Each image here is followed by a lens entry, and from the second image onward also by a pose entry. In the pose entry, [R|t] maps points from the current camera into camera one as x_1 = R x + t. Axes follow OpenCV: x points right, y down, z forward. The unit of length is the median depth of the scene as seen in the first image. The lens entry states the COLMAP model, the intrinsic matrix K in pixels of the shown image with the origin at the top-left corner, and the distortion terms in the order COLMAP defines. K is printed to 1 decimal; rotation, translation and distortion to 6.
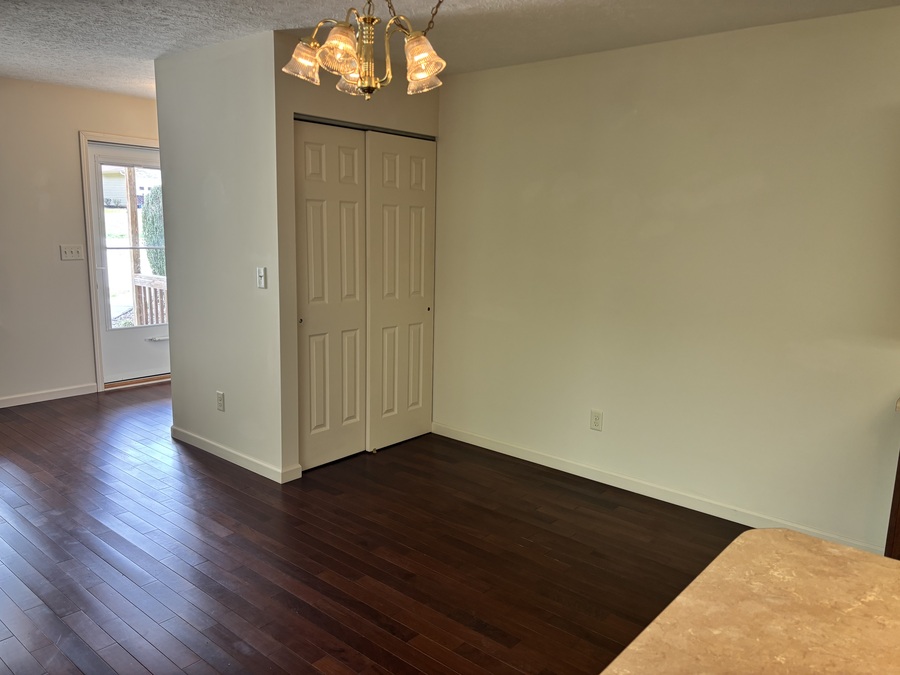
lens RADIAL K [[682.7, 0, 456.4], [0, 682.7, 342.1], [0, 0, 1]] dist [0.038693, -0.035855]
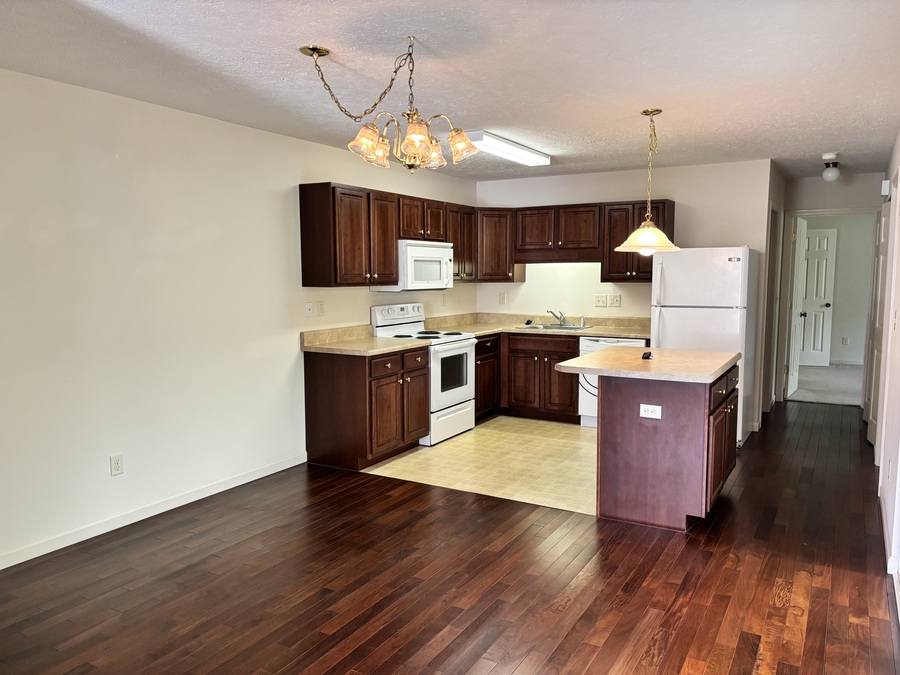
lens RADIAL K [[682.7, 0, 447.0], [0, 682.7, 350.2], [0, 0, 1]] dist [0.038693, -0.035855]
pose [[-0.179015, -0.133960, 0.974684, -0.984832], [0.169854, 0.971603, 0.164733, -0.151481], [-0.969073, 0.195044, -0.151178, 0.811417]]
